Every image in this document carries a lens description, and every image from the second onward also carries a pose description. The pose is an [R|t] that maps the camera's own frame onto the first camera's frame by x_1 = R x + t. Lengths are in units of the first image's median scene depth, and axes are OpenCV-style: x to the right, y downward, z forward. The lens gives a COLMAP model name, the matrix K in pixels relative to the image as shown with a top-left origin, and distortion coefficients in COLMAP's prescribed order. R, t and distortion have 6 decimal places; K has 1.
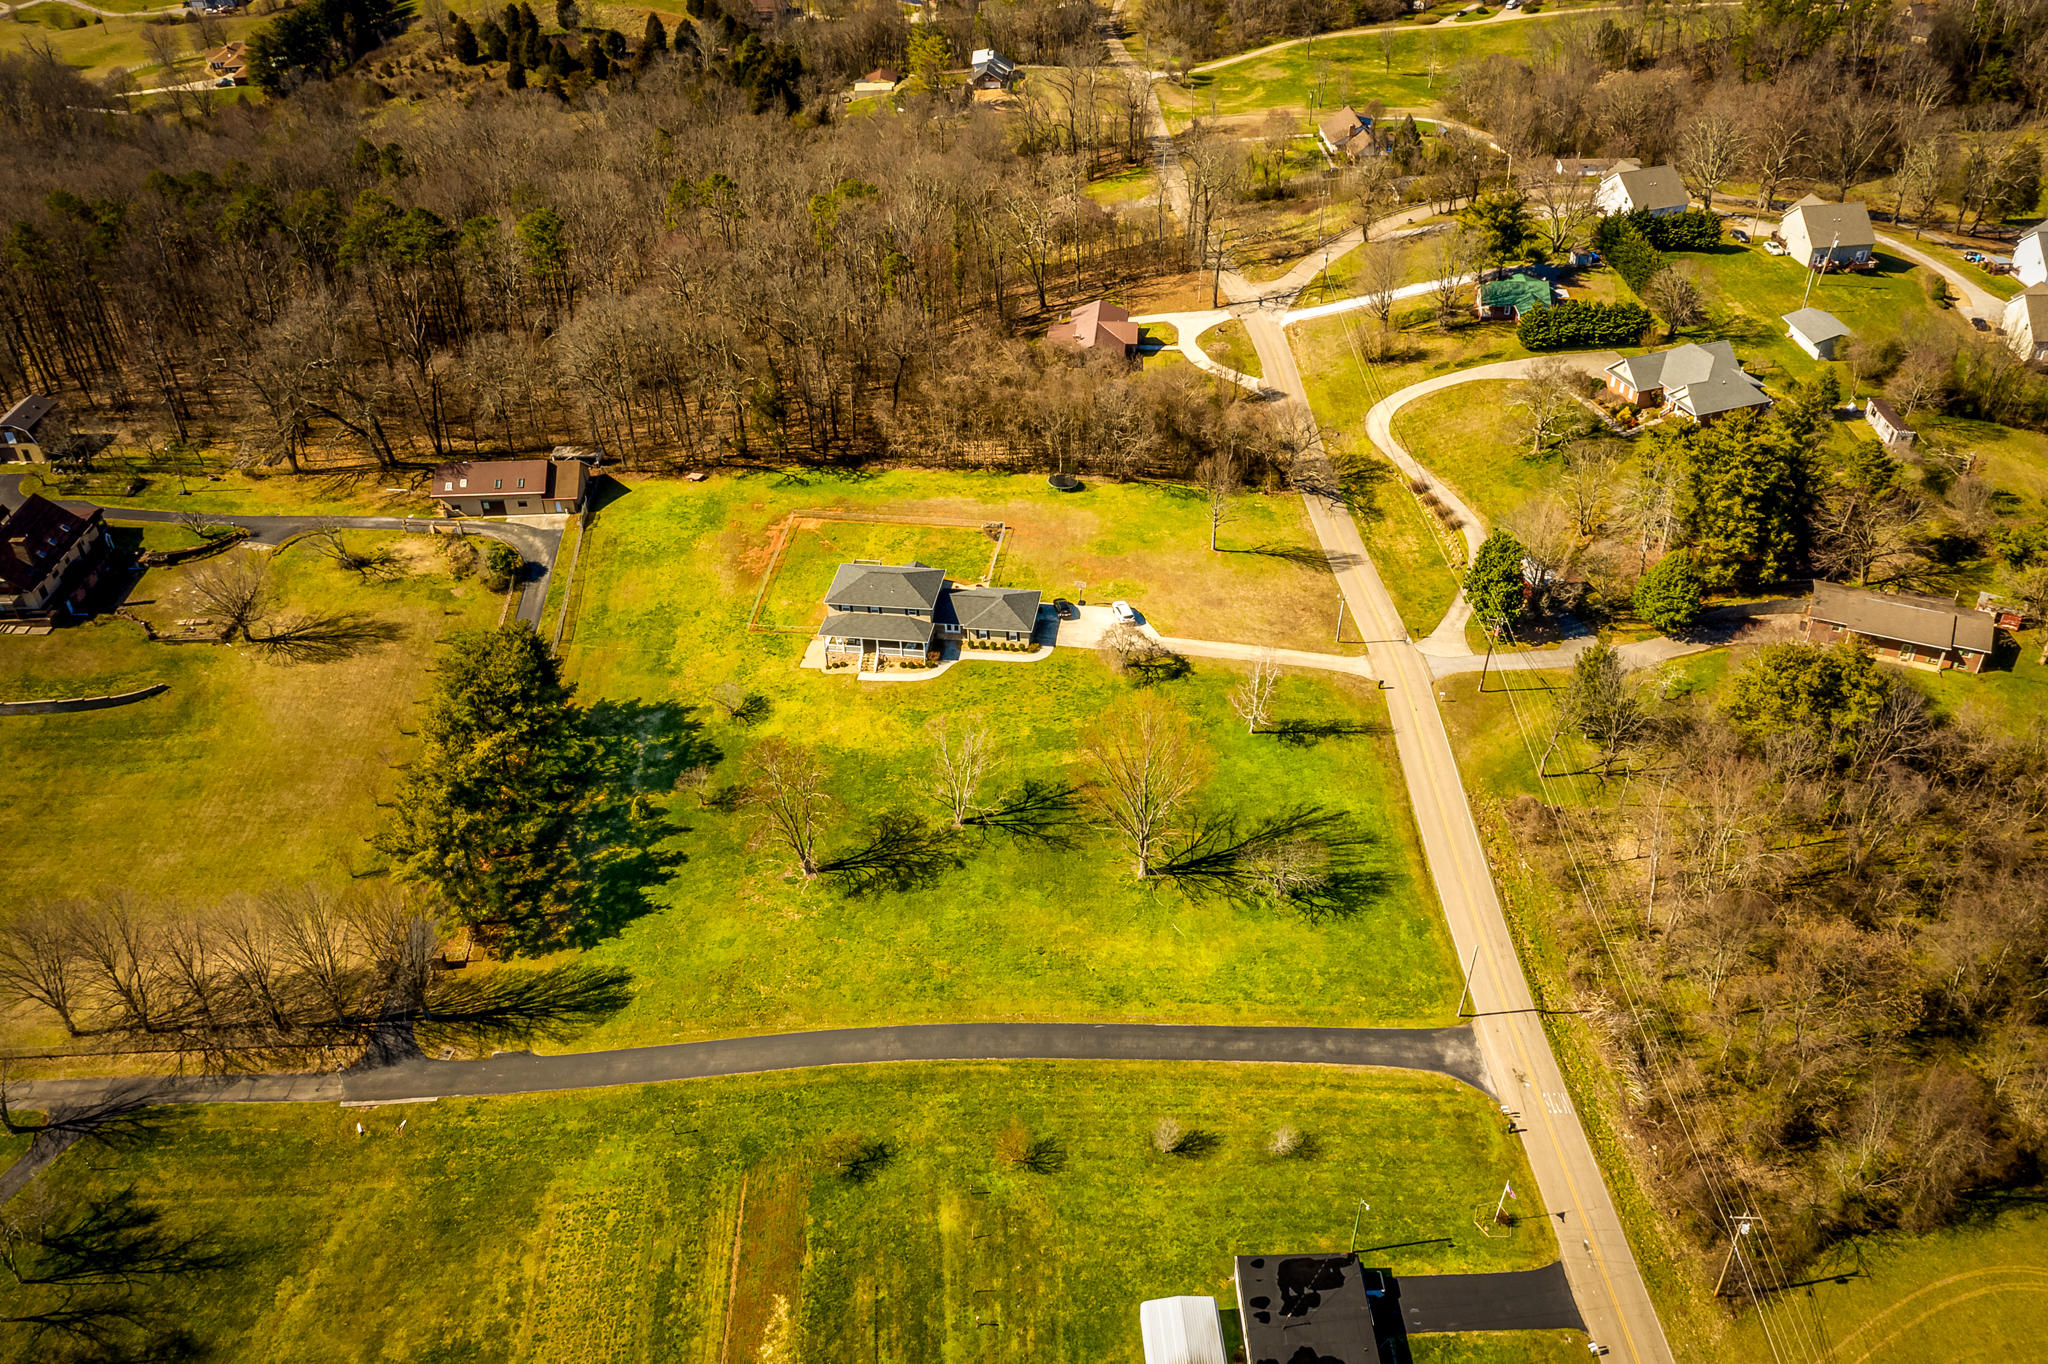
lens RADIAL K [[1624.4, 0, 1024.0], [0, 1624.4, 682.0], [0, 0, 1]] dist [-0.006145, 0.006487]
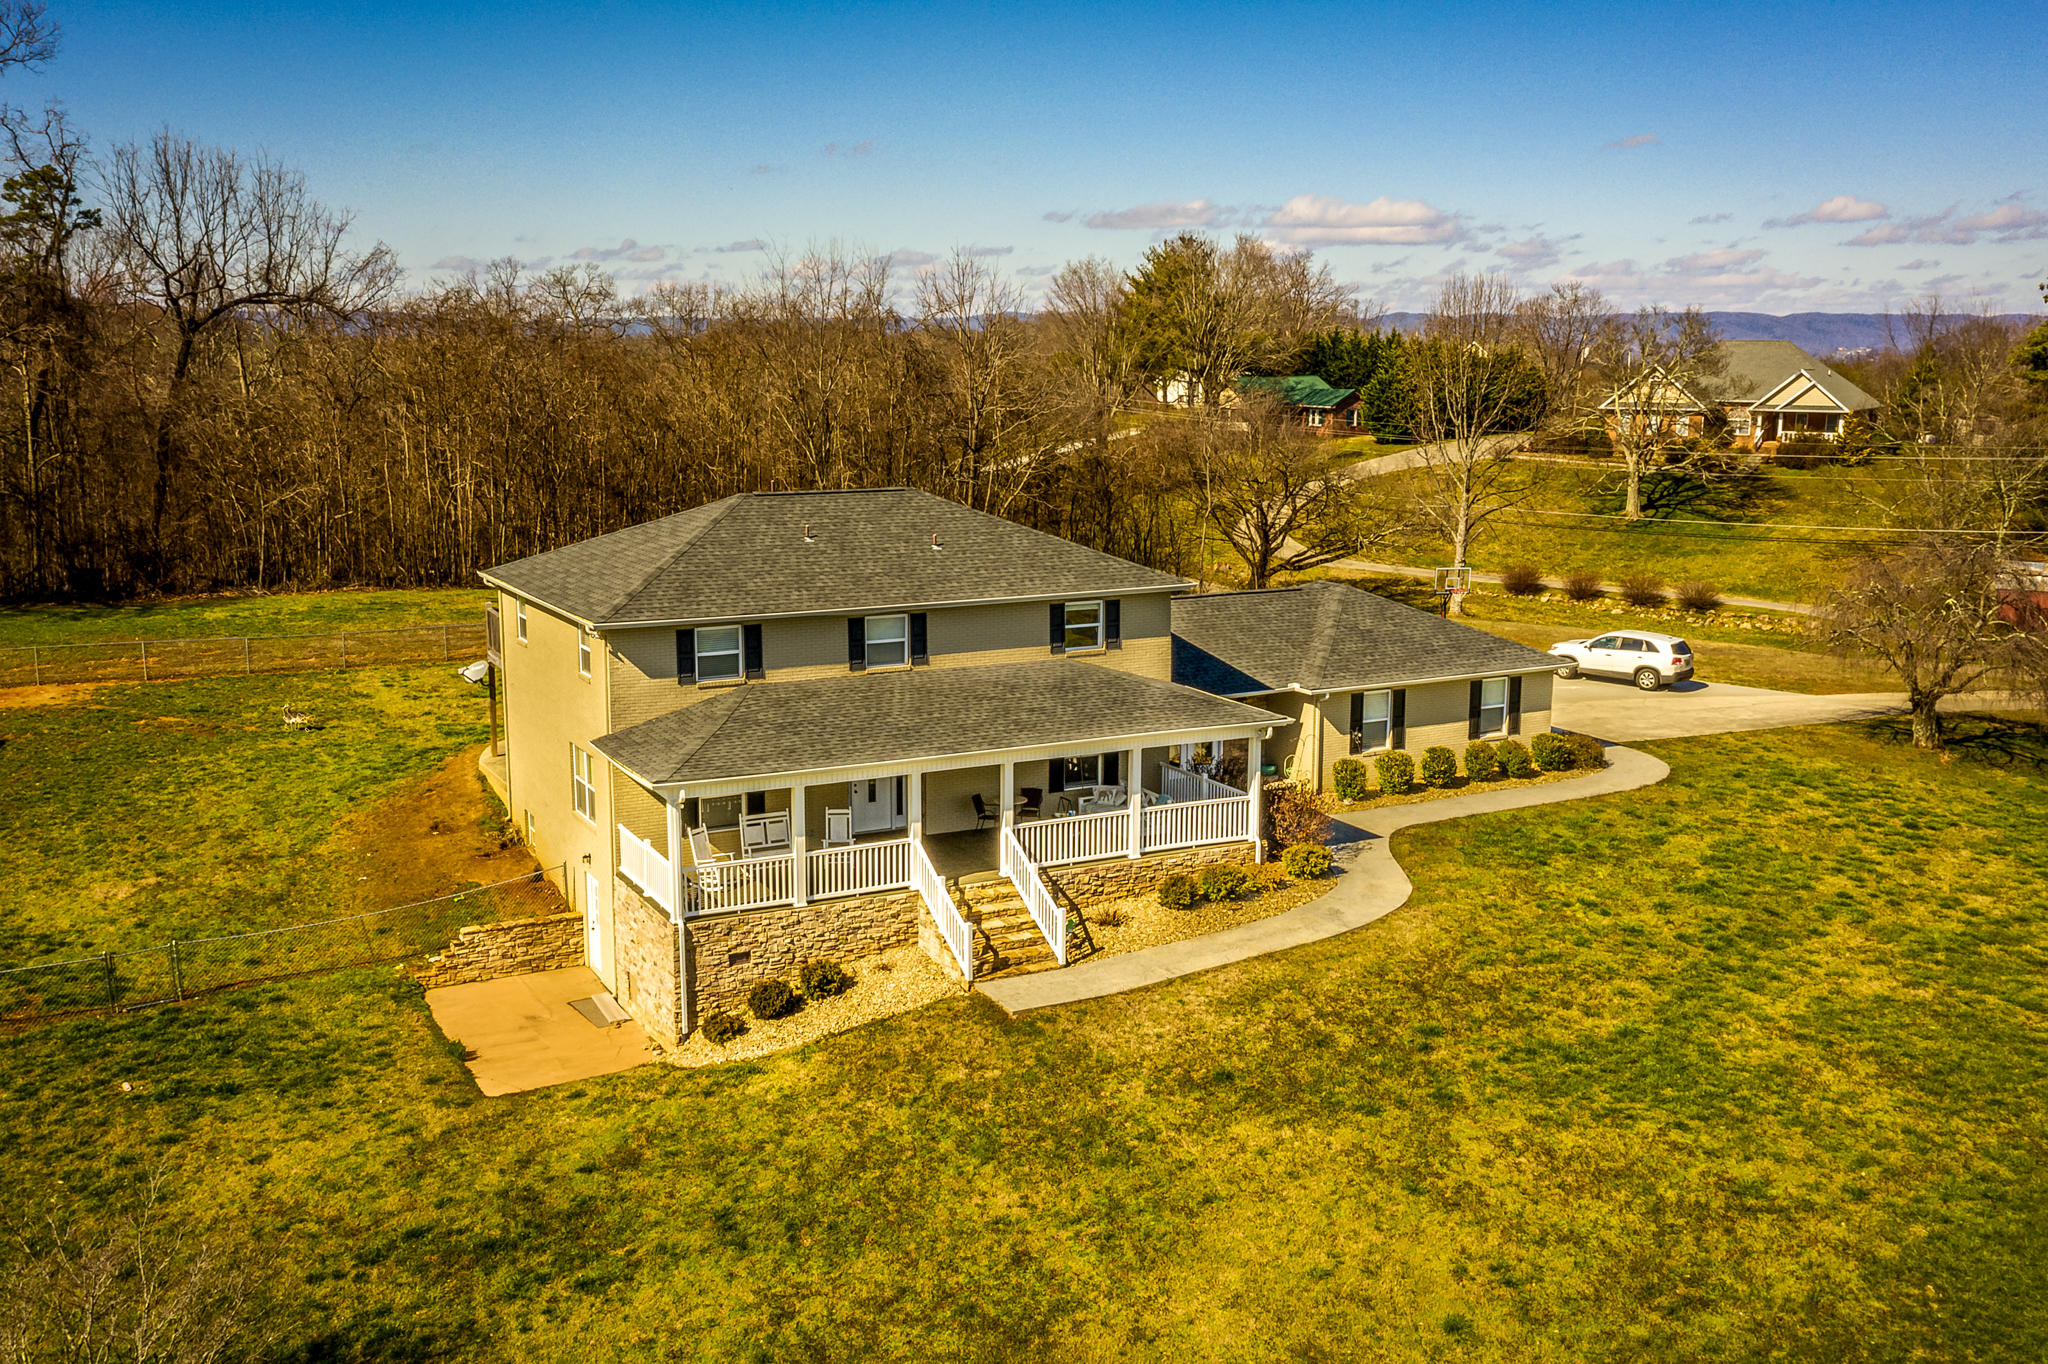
lens RADIAL K [[1864.5, 0, 996.5], [0, 1864.5, 680.1], [0, 0, 1]] dist [0.000445, -0.005288]
pose [[0.809894, -0.084751, 0.580421, -0.198660], [0.325578, 0.888040, -0.324629, 0.025265], [-0.487924, 0.451887, 0.746812, 0.871420]]
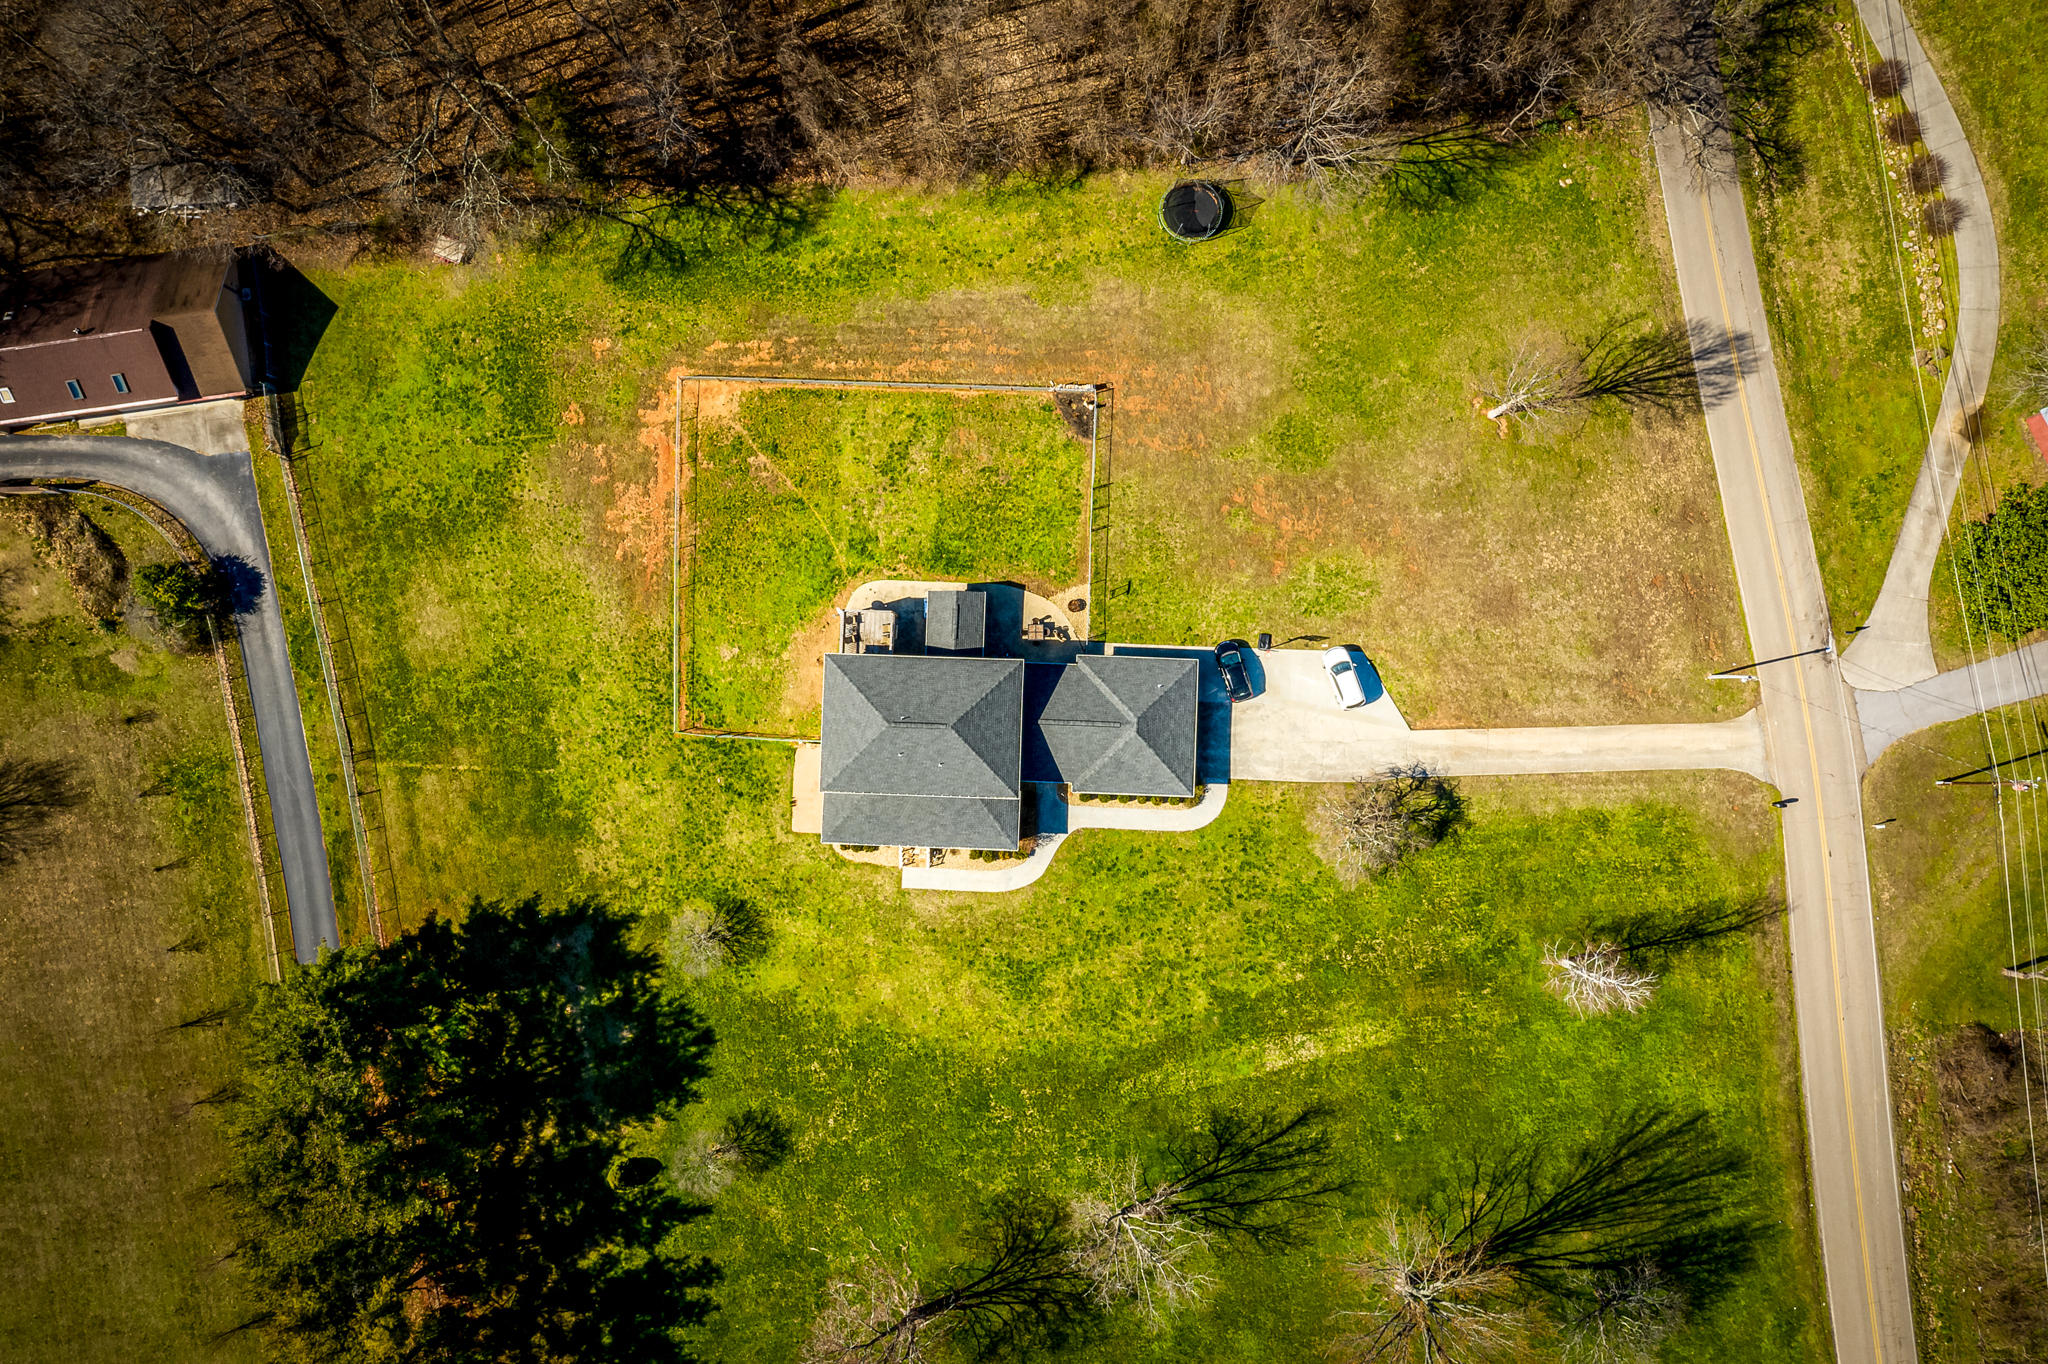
lens RADIAL K [[1624.4, 0, 1024.0], [0, 1624.4, 682.0], [0, 0, 1]] dist [-0.006145, 0.006487]
pose [[0.994334, -0.106277, 0.002424, -0.052376], [0.063240, 0.609694, 0.790110, -0.516007], [-0.085448, -0.785479, 0.612960, 0.698435]]
